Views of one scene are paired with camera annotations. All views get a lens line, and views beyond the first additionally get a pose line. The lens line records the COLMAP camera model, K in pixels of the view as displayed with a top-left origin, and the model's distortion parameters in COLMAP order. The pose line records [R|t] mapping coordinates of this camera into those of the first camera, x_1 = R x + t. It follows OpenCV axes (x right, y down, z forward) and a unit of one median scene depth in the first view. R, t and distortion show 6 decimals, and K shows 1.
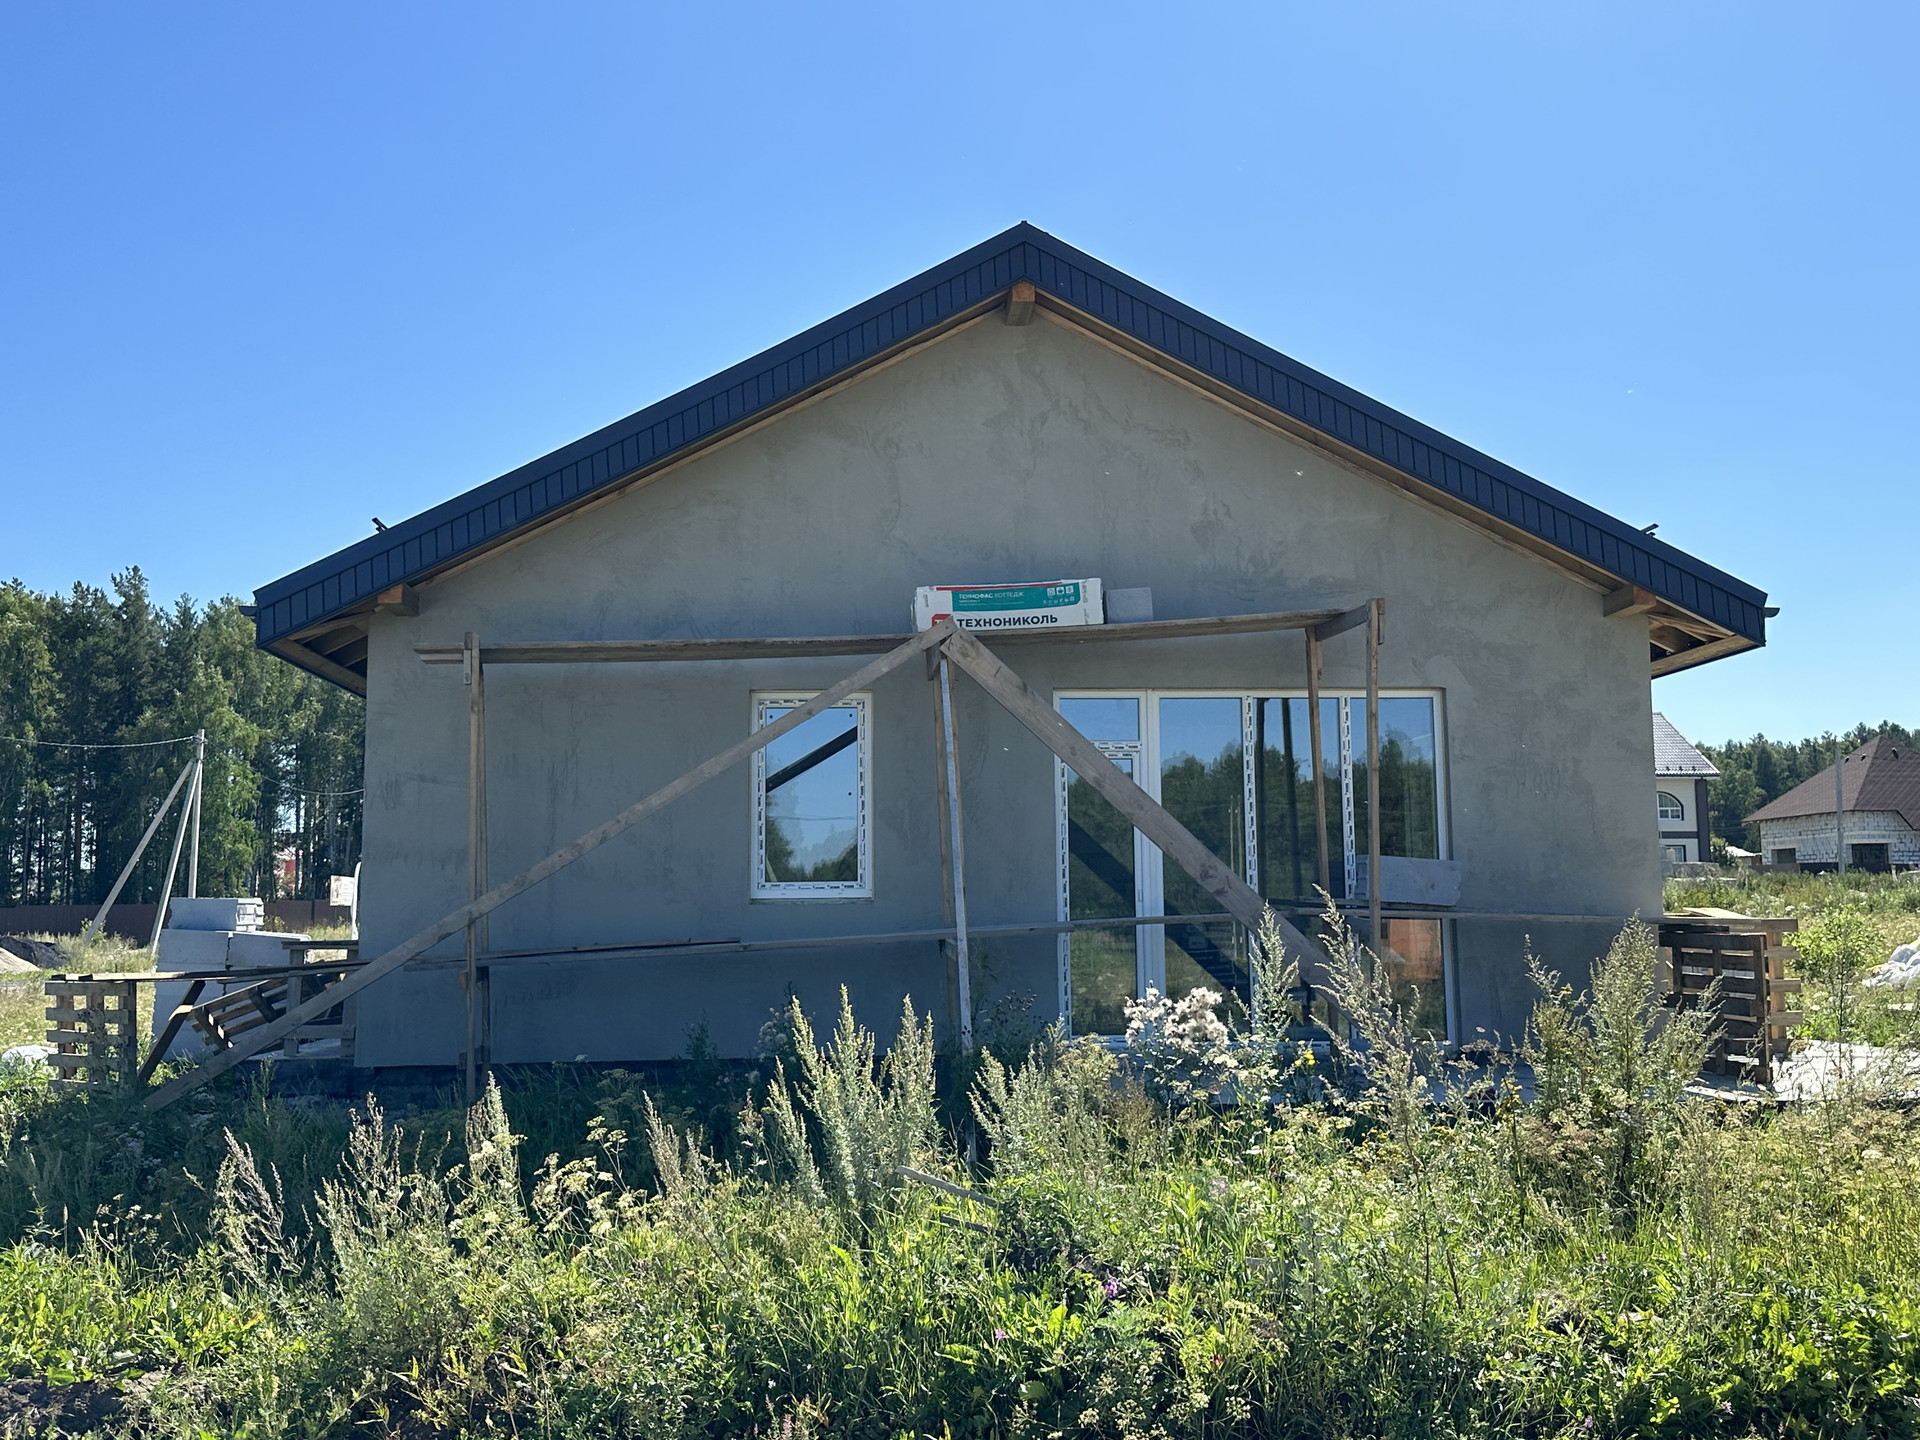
lens RADIAL K [[1810.5, 0, 930.3], [0, 1810.5, 721.9], [0, 0, 1]] dist [0.147052, -0.001041]
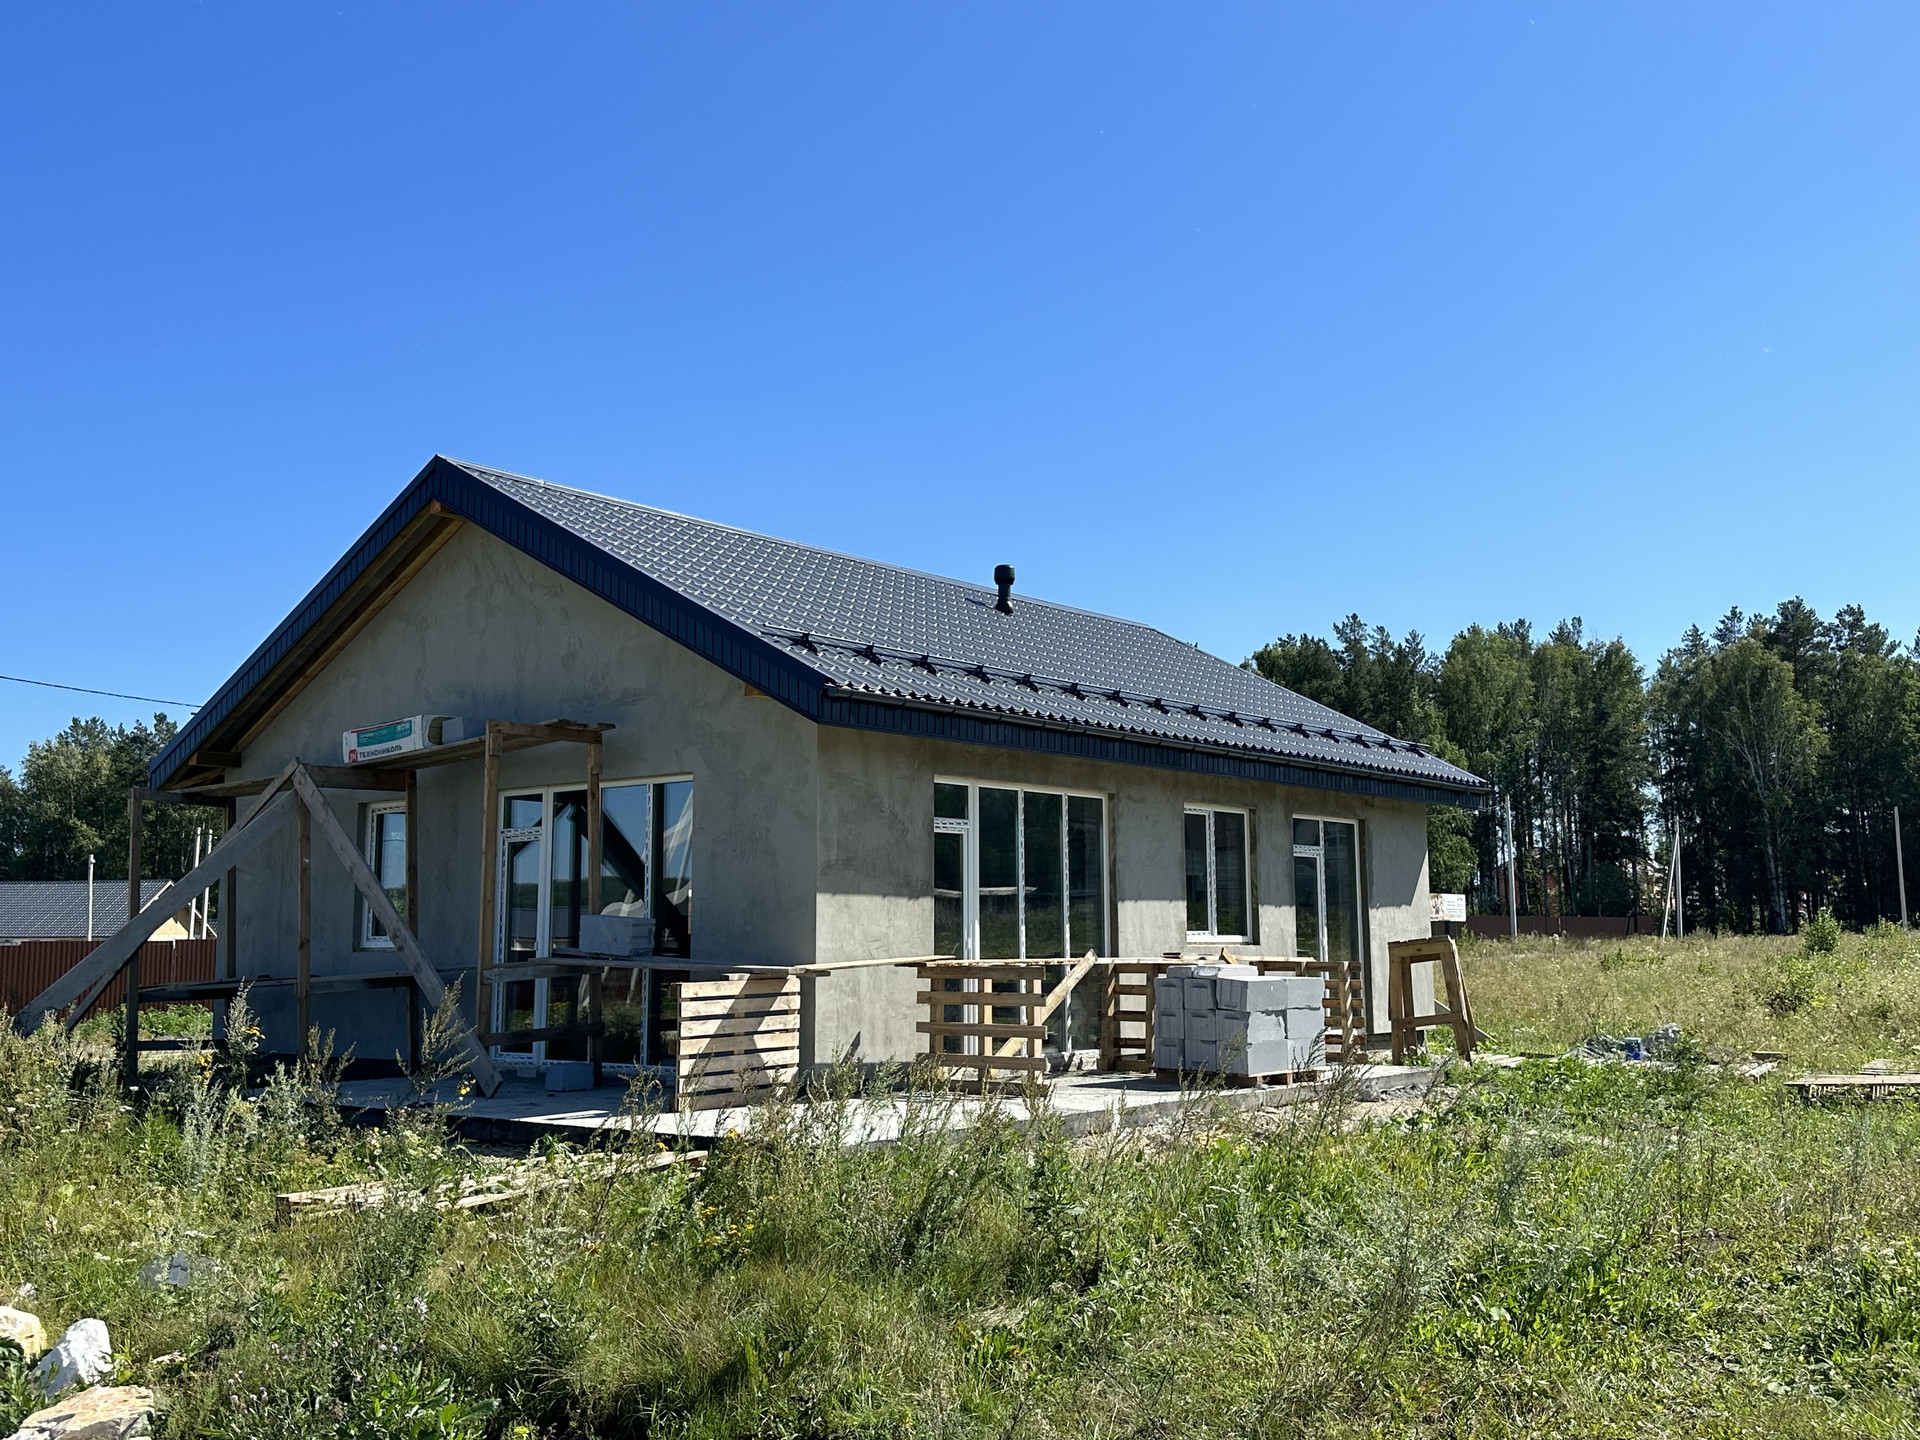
lens RADIAL K [[1810.5, 0, 930.3], [0, 1810.5, 721.9], [0, 0, 1]] dist [0.147052, -0.001041]
pose [[0.718888, -0.073845, -0.691192, 1.218437], [0.070341, 0.996965, -0.033354, -0.001051], [0.691558, -0.024641, 0.721901, 0.248620]]
